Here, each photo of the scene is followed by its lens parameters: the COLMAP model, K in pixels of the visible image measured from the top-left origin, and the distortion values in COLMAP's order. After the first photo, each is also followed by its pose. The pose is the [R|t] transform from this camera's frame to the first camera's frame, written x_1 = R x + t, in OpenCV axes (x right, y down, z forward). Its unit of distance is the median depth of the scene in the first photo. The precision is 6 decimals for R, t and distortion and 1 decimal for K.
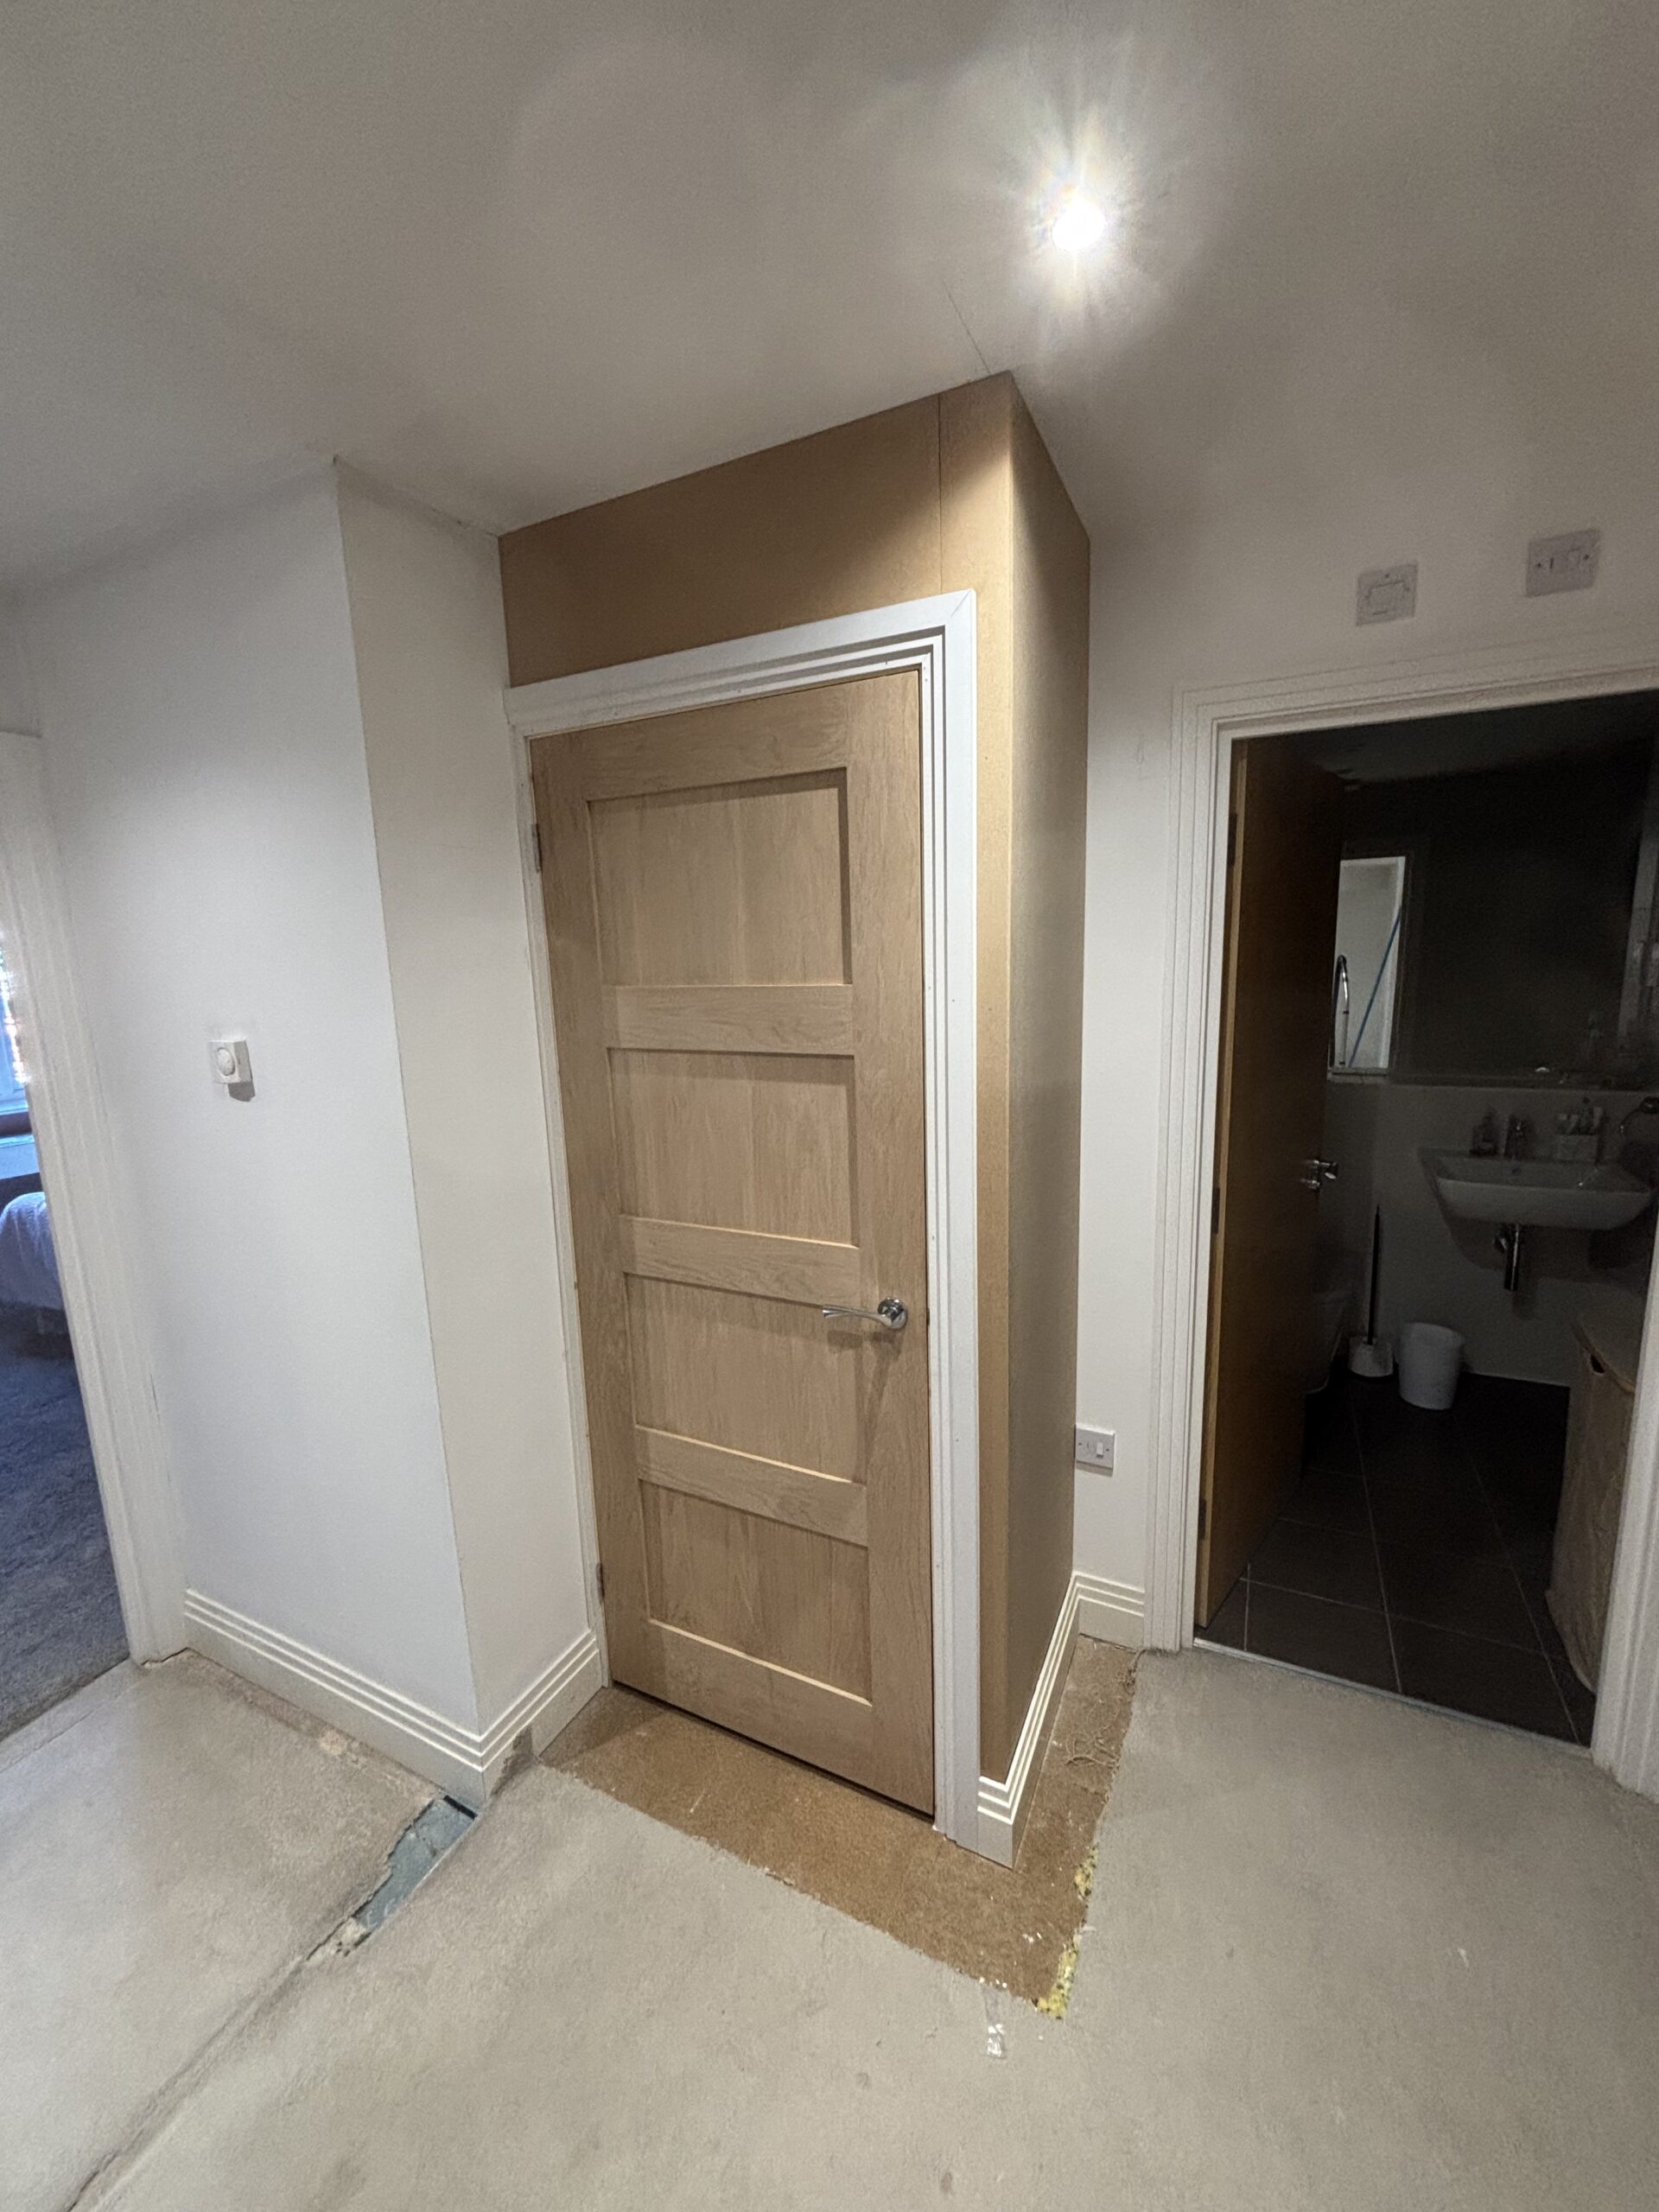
lens RADIAL K [[890.2, 0, 837.5], [0, 890.2, 1103.8], [0, 0, 1]] dist [-0.003268, -0.000011]
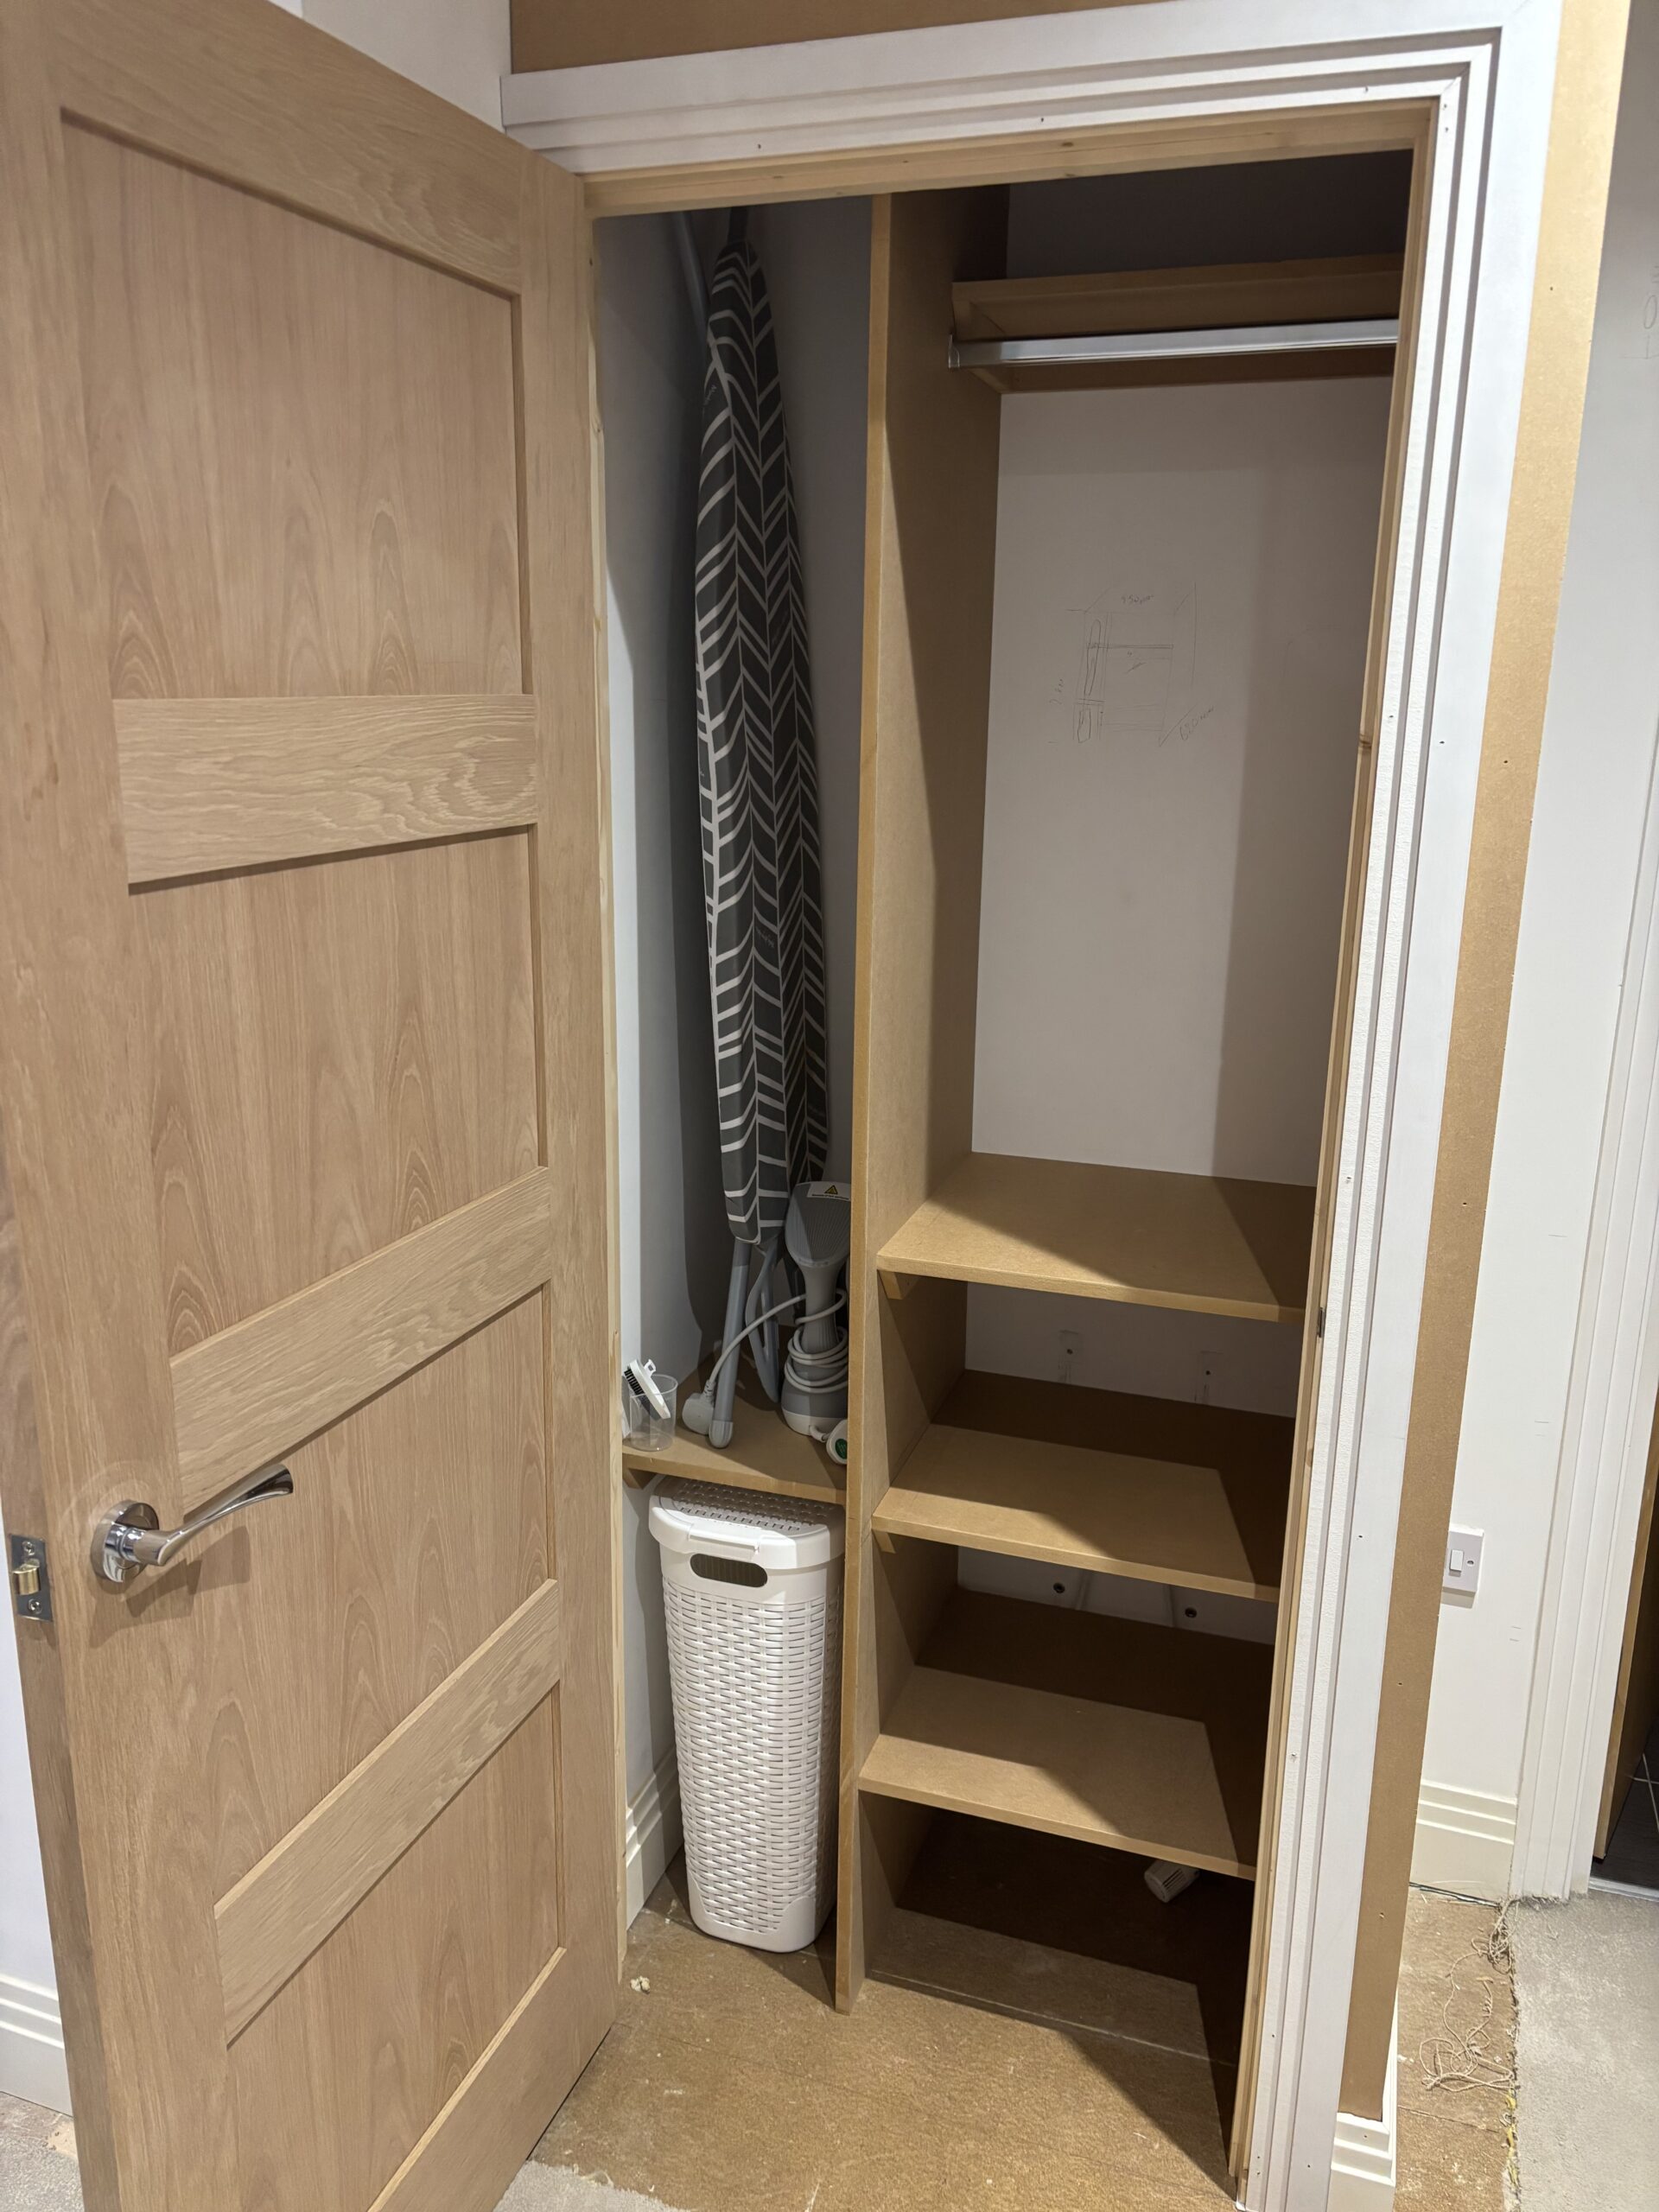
lens RADIAL K [[1696.5, 0, 827.8], [0, 1696.5, 1107.5], [0, 0, 1]] dist [0.012819, -0.017592]
pose [[0.990453, 0.011575, 0.137364, -0.301723], [-0.022381, 0.996750, 0.077387, 0.024906], [-0.136022, -0.079723, 0.987493, 0.004392]]
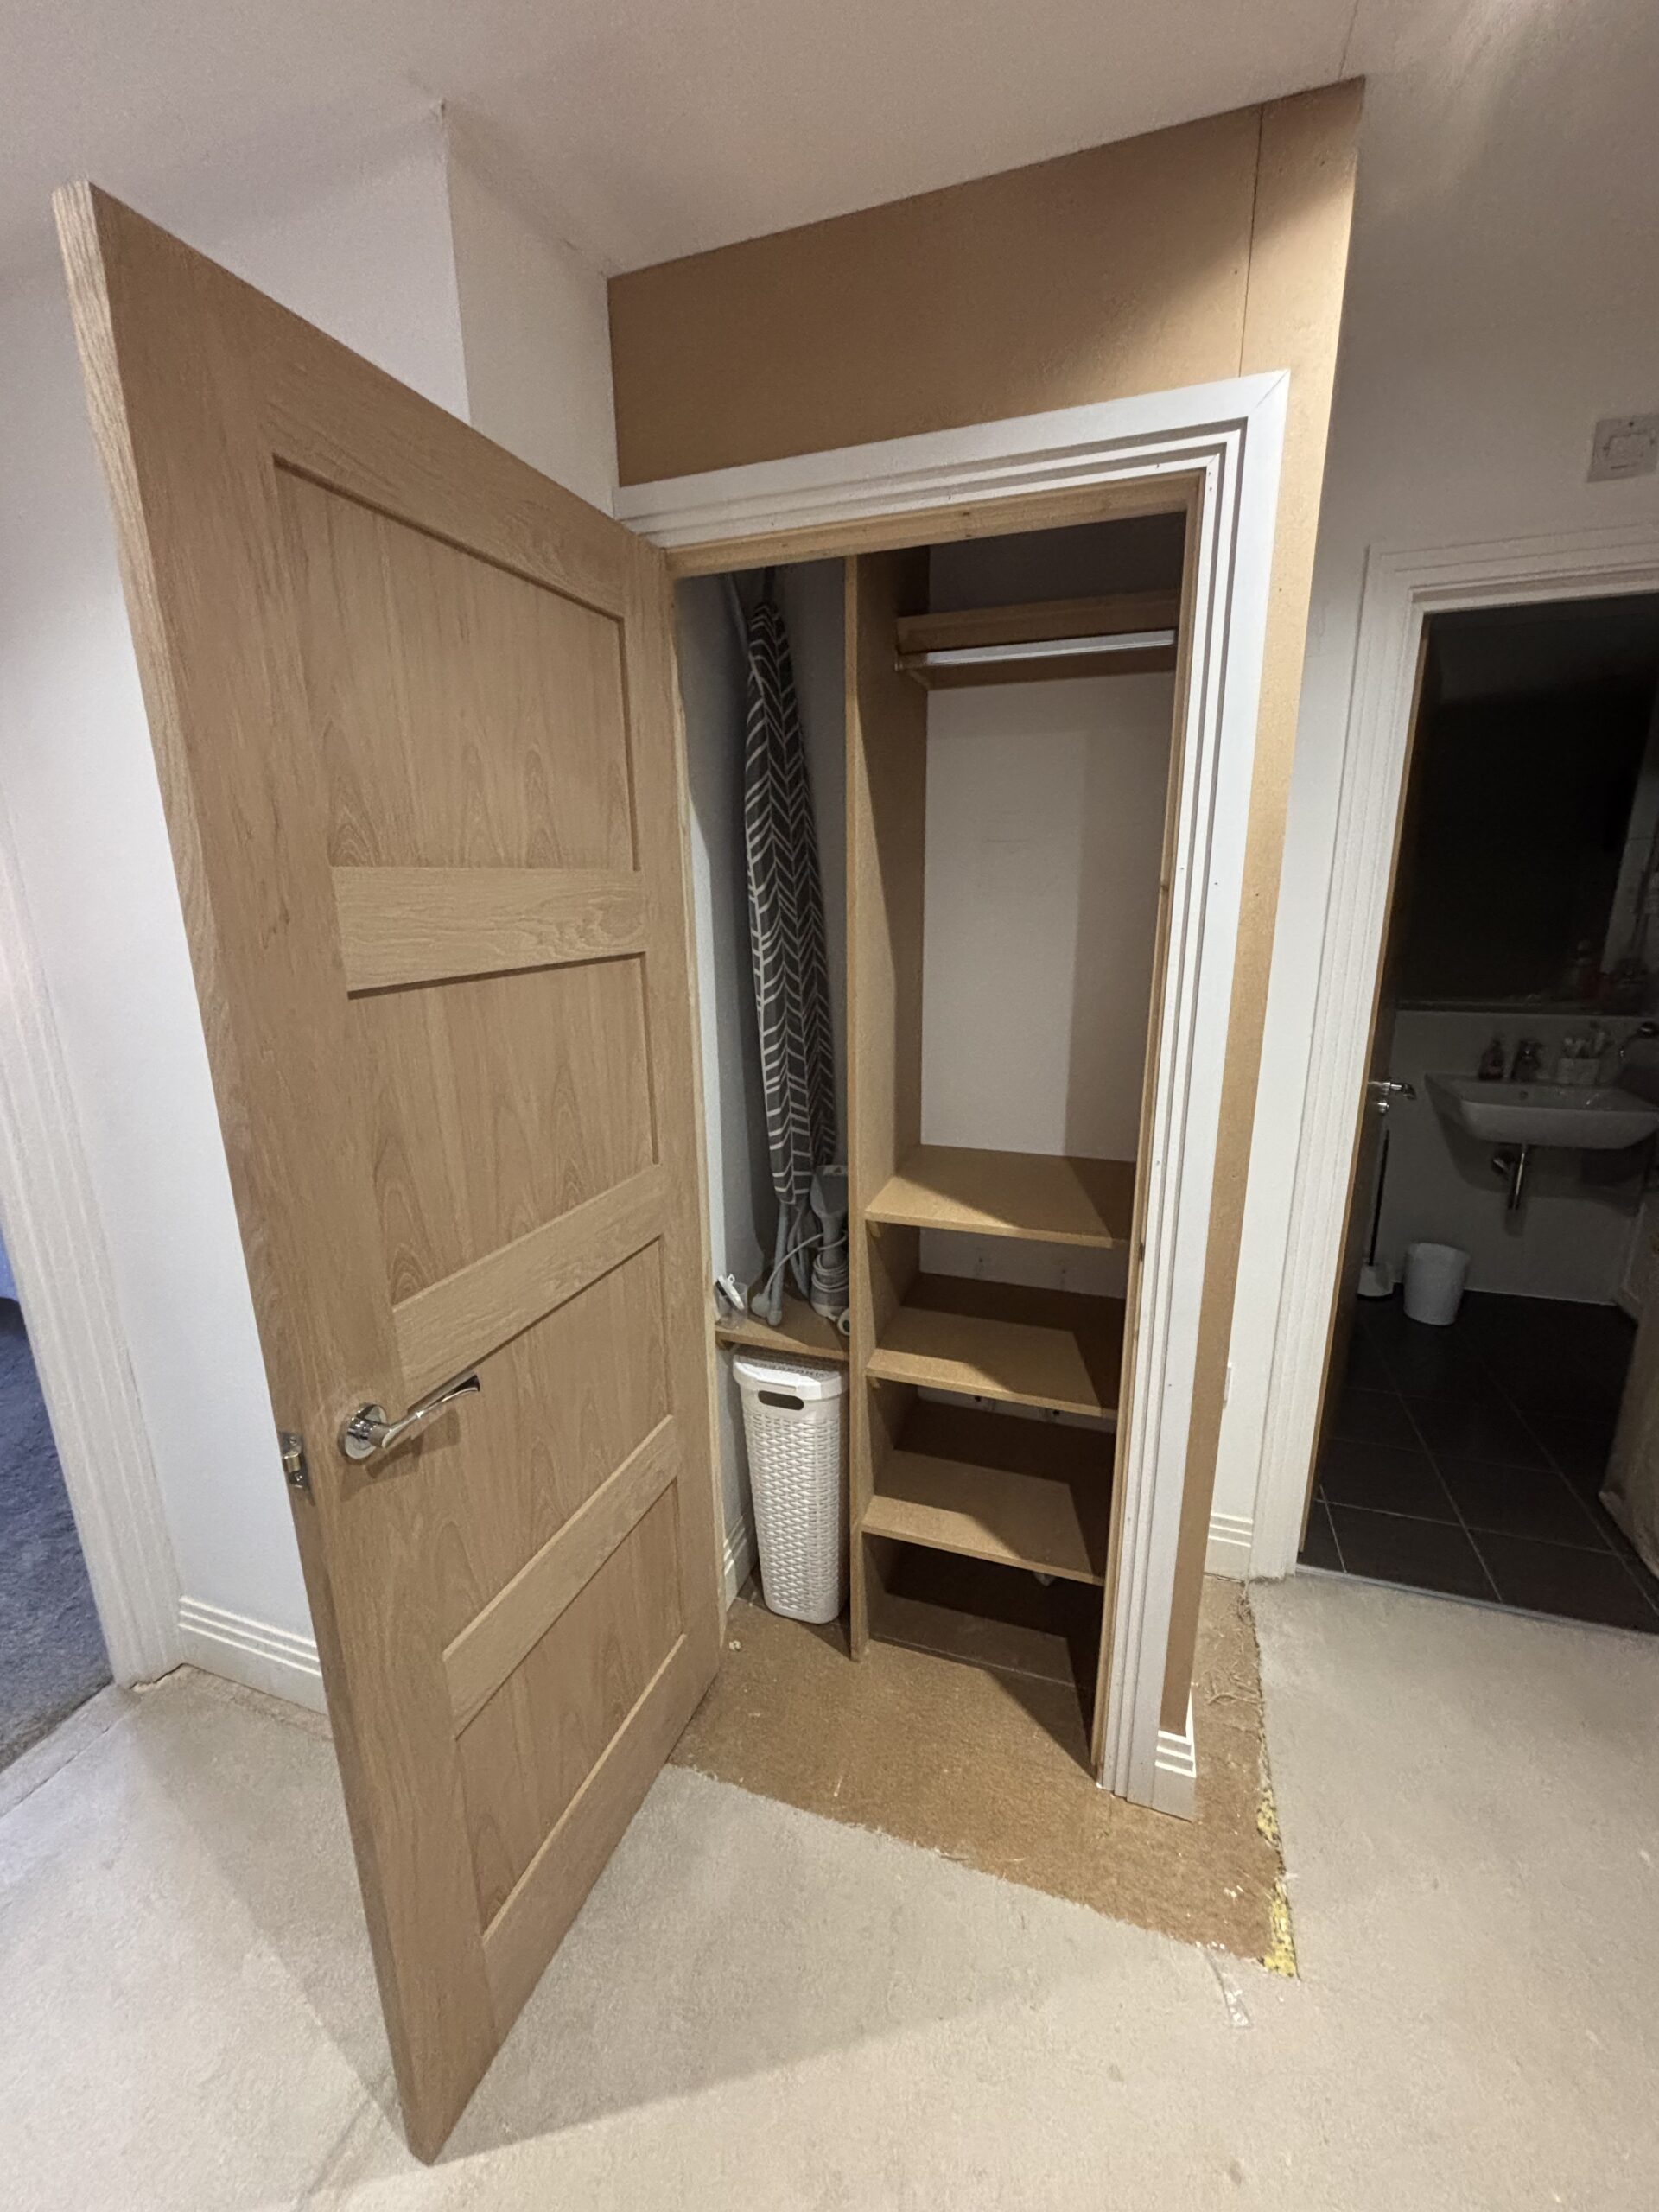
lens RADIAL K [[890.2, 0, 834.7], [0, 890.2, 1105.9], [0, 0, 1]] dist [-0.003268, -0.000011]
pose [[0.991854, -0.010582, 0.126937, -0.270354], [0.001458, 0.997421, 0.071759, 0.024867], [-0.127369, -0.070989, 0.989312, 0.146246]]
